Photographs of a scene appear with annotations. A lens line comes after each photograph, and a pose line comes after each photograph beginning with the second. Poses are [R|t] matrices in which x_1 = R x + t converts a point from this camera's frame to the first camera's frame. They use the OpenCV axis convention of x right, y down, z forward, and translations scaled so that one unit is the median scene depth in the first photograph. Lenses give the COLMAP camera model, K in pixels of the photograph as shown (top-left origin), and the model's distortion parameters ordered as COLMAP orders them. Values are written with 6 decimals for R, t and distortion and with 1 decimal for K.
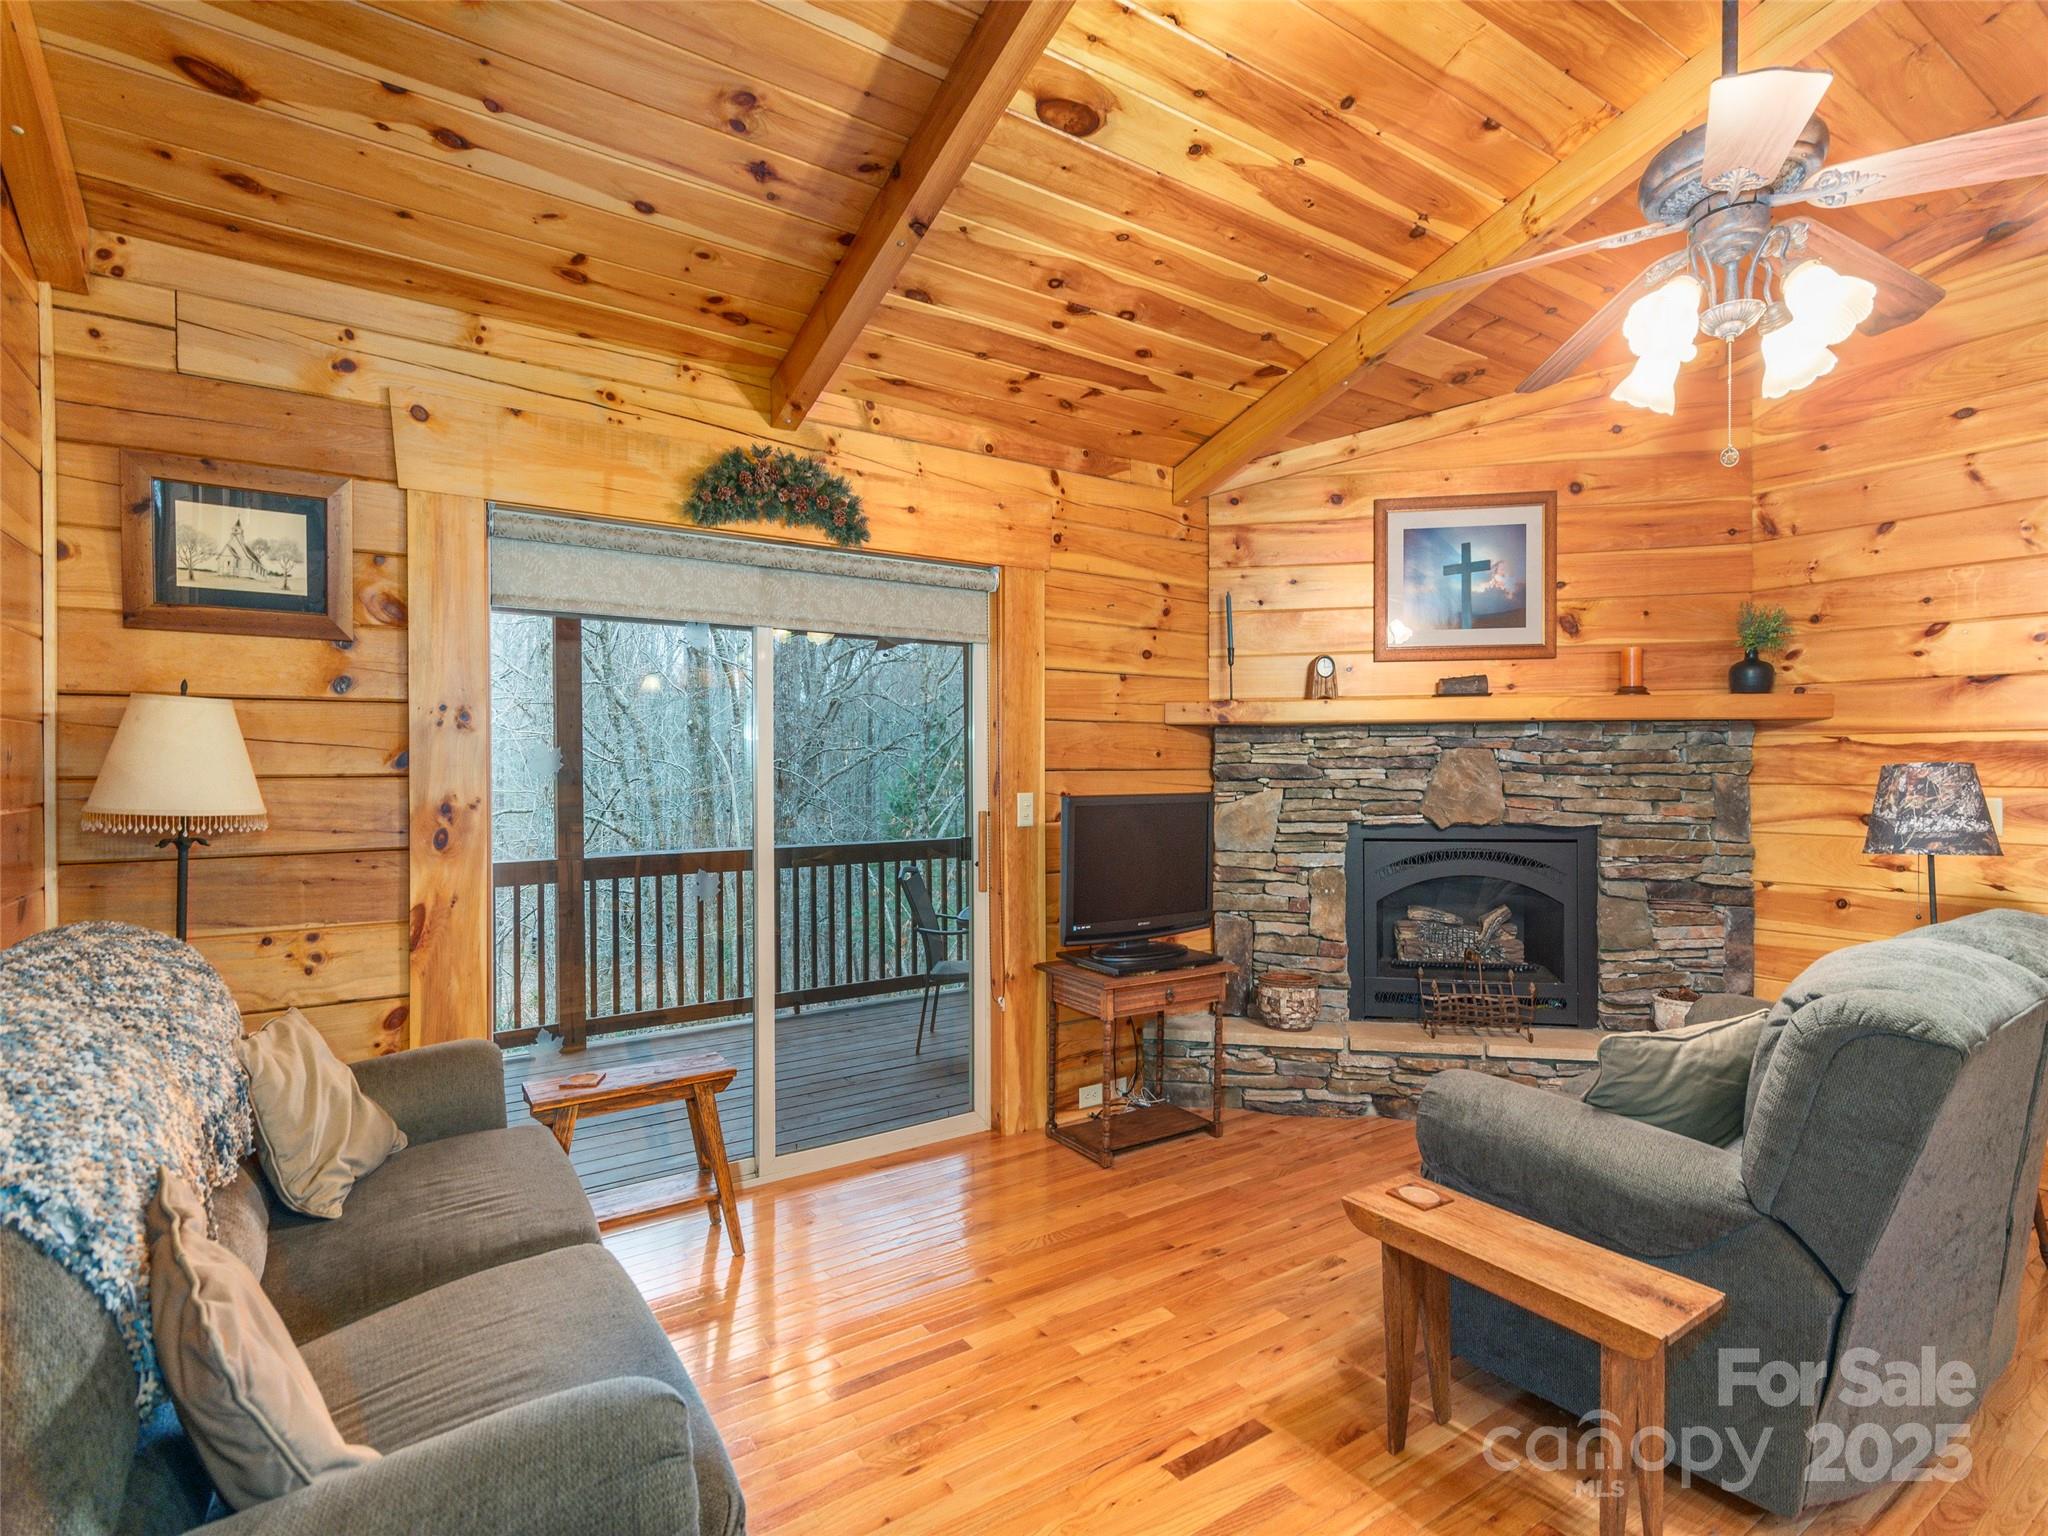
lens RADIAL K [[1006.1, 0, 1031.8], [0, 1006.1, 761.0], [0, 0, 1]] dist [0.008567, 0.000520]
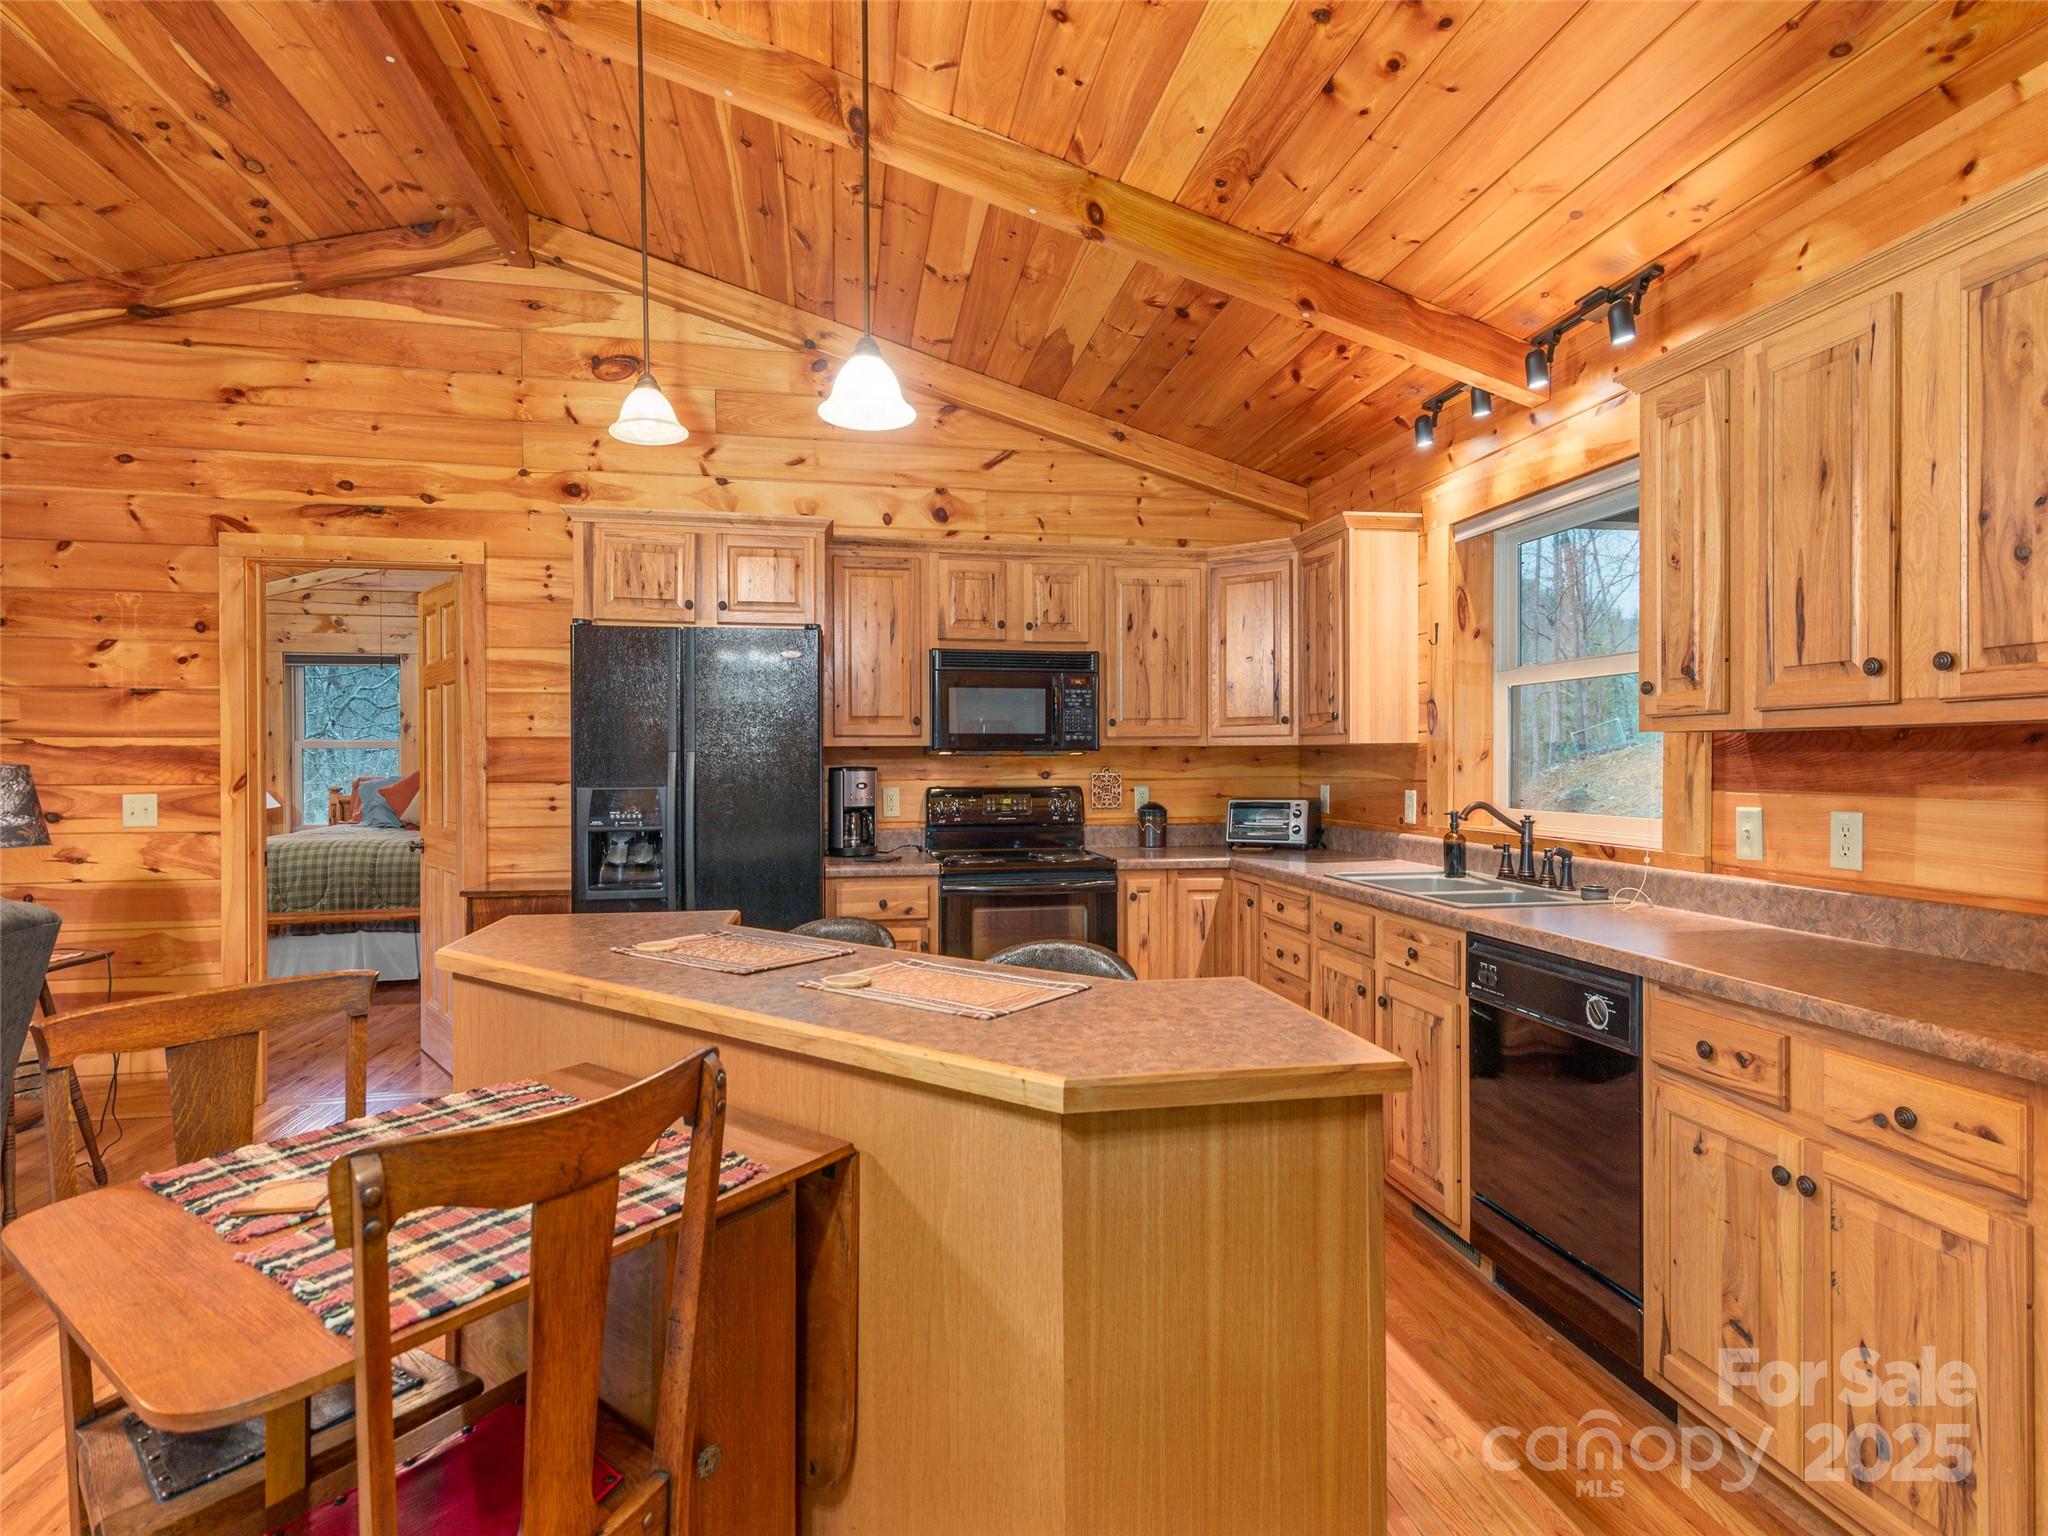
lens RADIAL K [[1006.1, 0, 1017.8], [0, 1006.1, 768.3], [0, 0, 1]] dist [0.008567, 0.000520]
pose [[0.396518, -0.004862, 0.918014, 0.241834], [-0.002079, 0.999979, 0.006194, -0.002373], [-0.918025, -0.004365, 0.396499, -0.345034]]
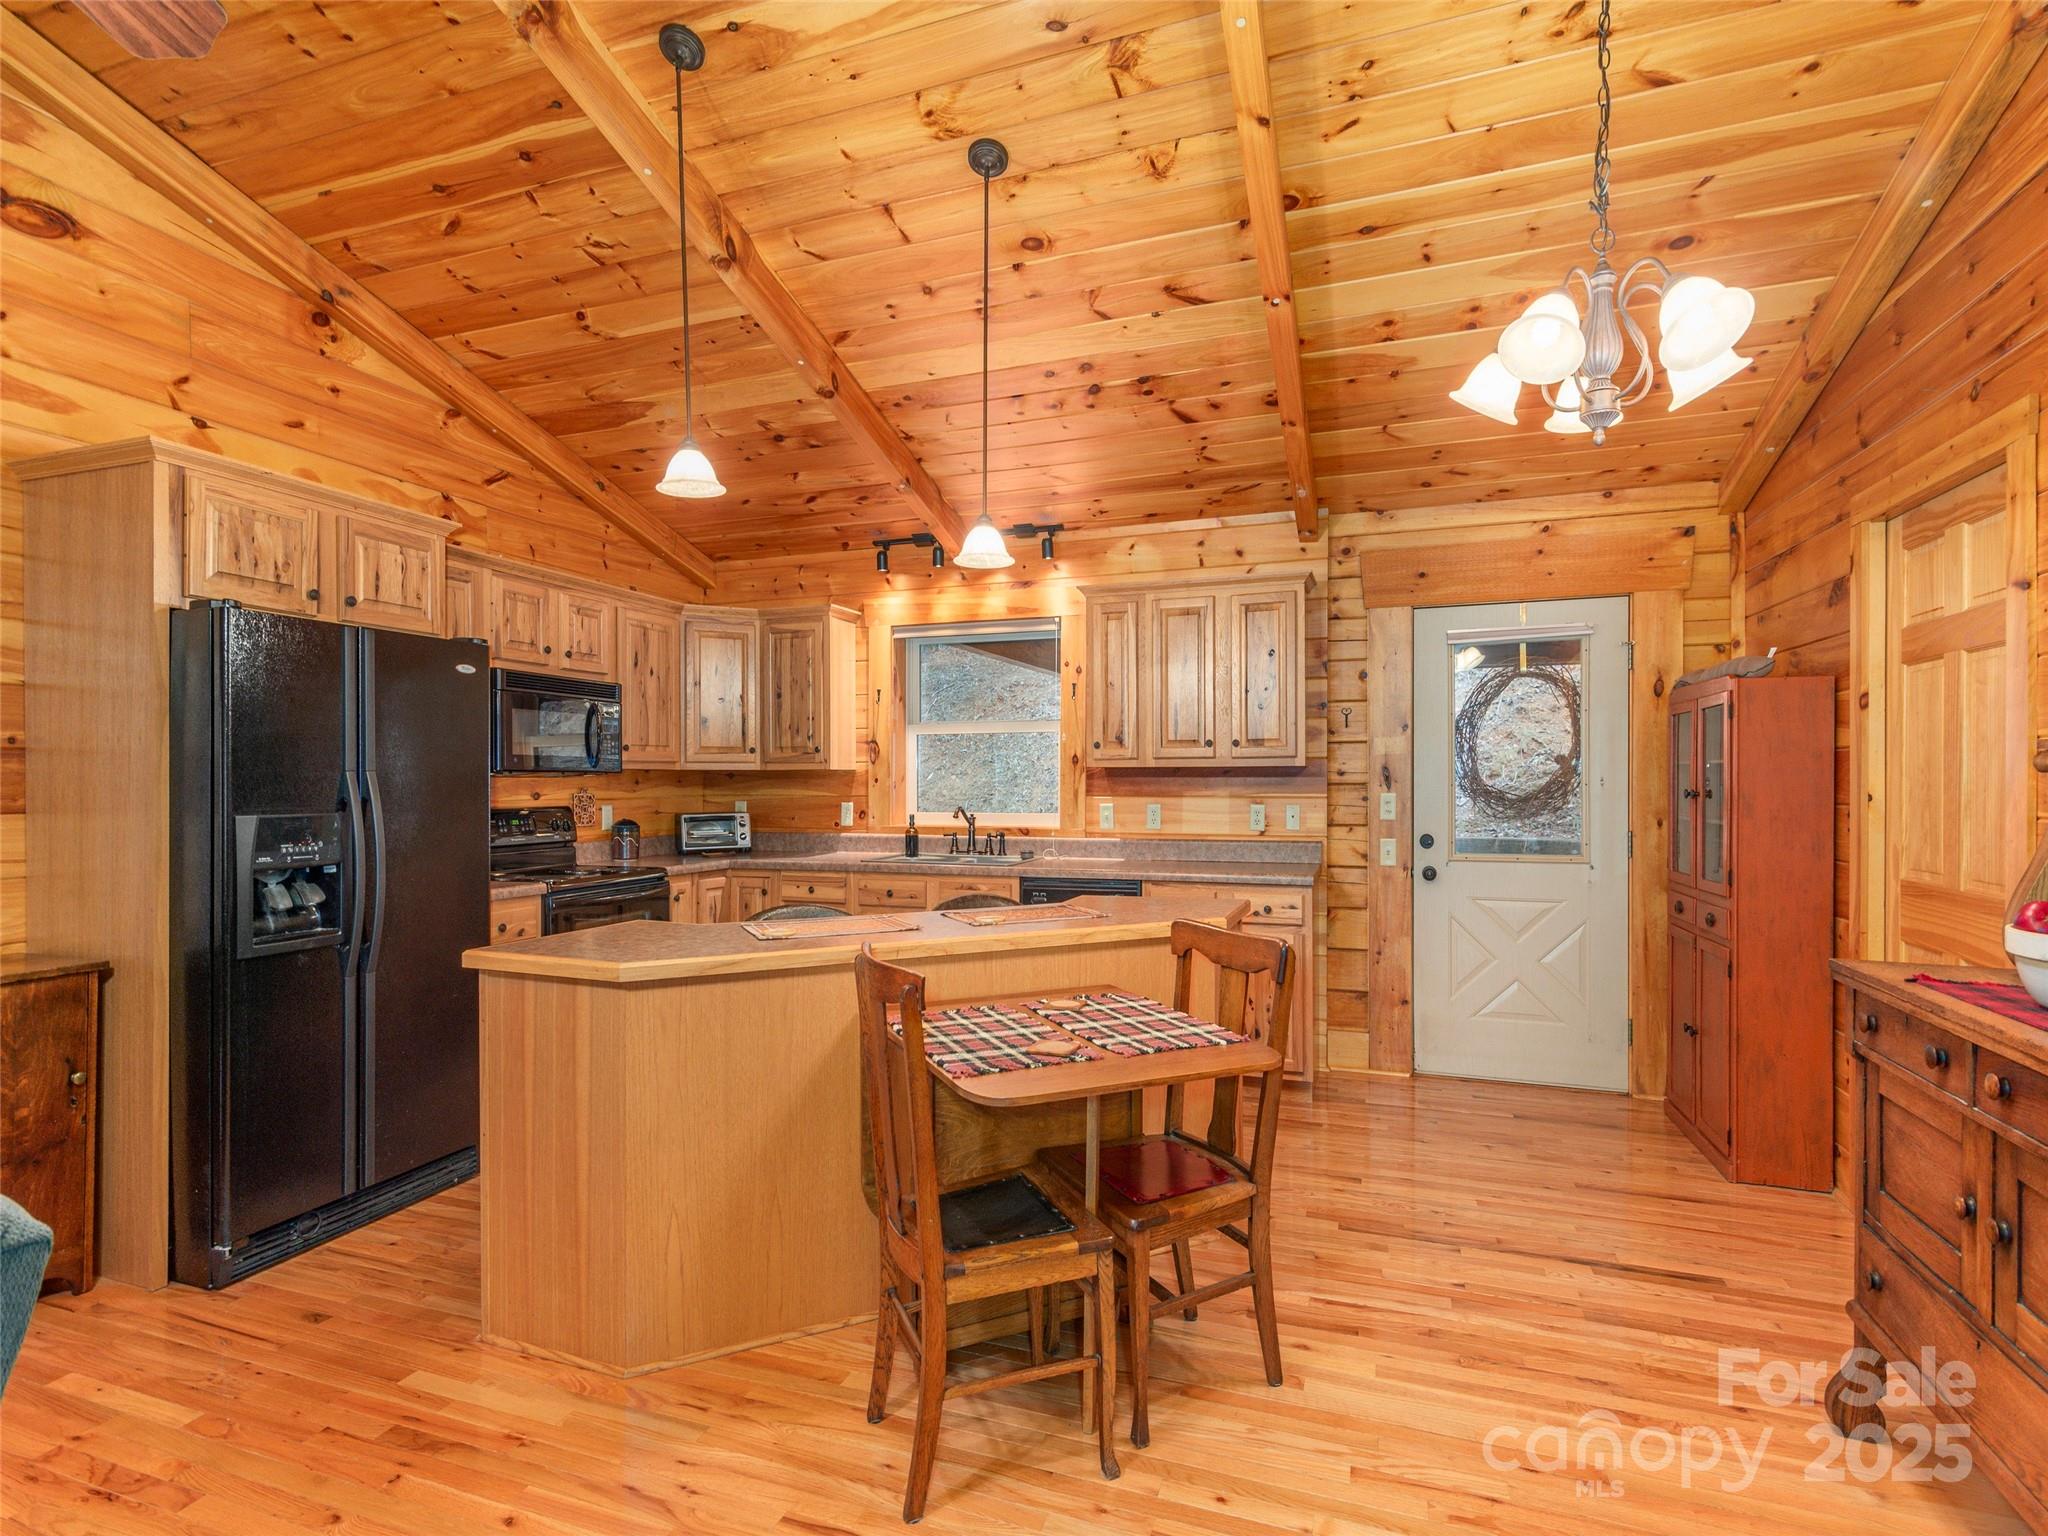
lens RADIAL K [[1006.1, 0, 1017.5], [0, 1006.1, 782.9], [0, 0, 1]] dist [0.008567, 0.000520]
pose [[-0.585705, 0.002382, 0.810521, 0.009942], [0.001264, 0.999997, -0.002025, 0.000361], [-0.810523, -0.000162, -0.585706, 0.363066]]
